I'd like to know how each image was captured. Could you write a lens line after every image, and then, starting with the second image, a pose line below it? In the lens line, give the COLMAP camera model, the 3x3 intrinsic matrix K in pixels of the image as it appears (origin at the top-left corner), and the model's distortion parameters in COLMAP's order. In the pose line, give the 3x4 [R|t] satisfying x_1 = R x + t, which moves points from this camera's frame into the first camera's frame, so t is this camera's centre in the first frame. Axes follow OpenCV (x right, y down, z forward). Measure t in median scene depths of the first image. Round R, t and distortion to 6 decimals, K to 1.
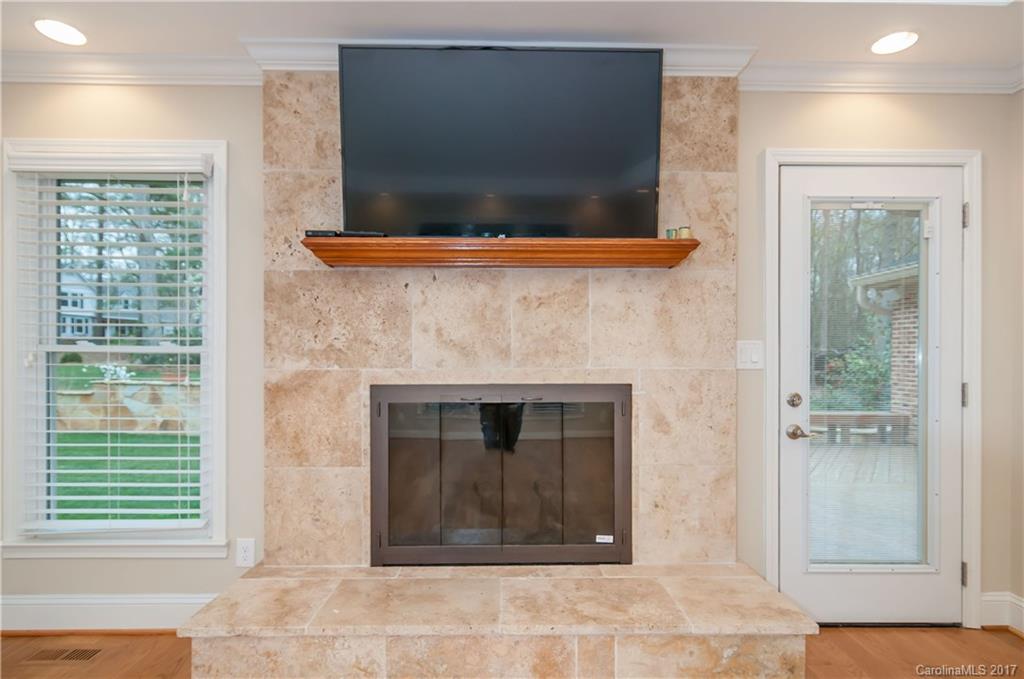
lens RADIAL K [[579.2, 0, 512.2], [0, 579.2, 370.9], [0, 0, 1]] dist [0.000357, 0.000204]
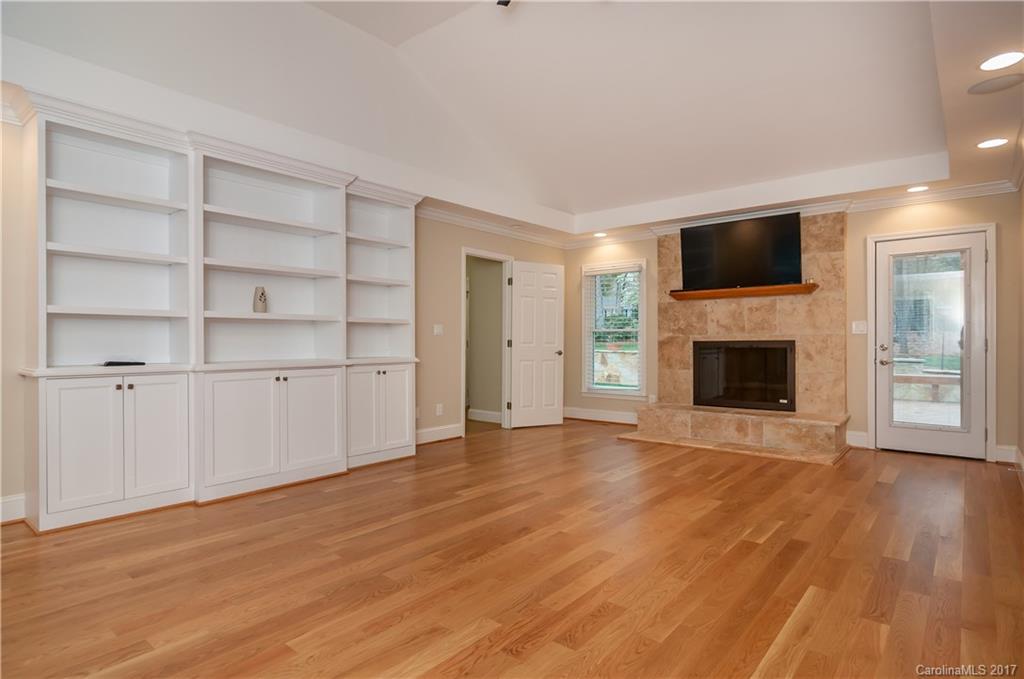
lens RADIAL K [[560.0, 0, 508.2], [0, 560.0, 335.8], [0, 0, 1]] dist [-0.001524, 0.000125]
pose [[0.765359, -0.011489, -0.643502, 0.815734], [-0.000137, 0.999838, -0.018014, 0.046916], [0.643604, 0.013876, 0.765233, -1.659569]]
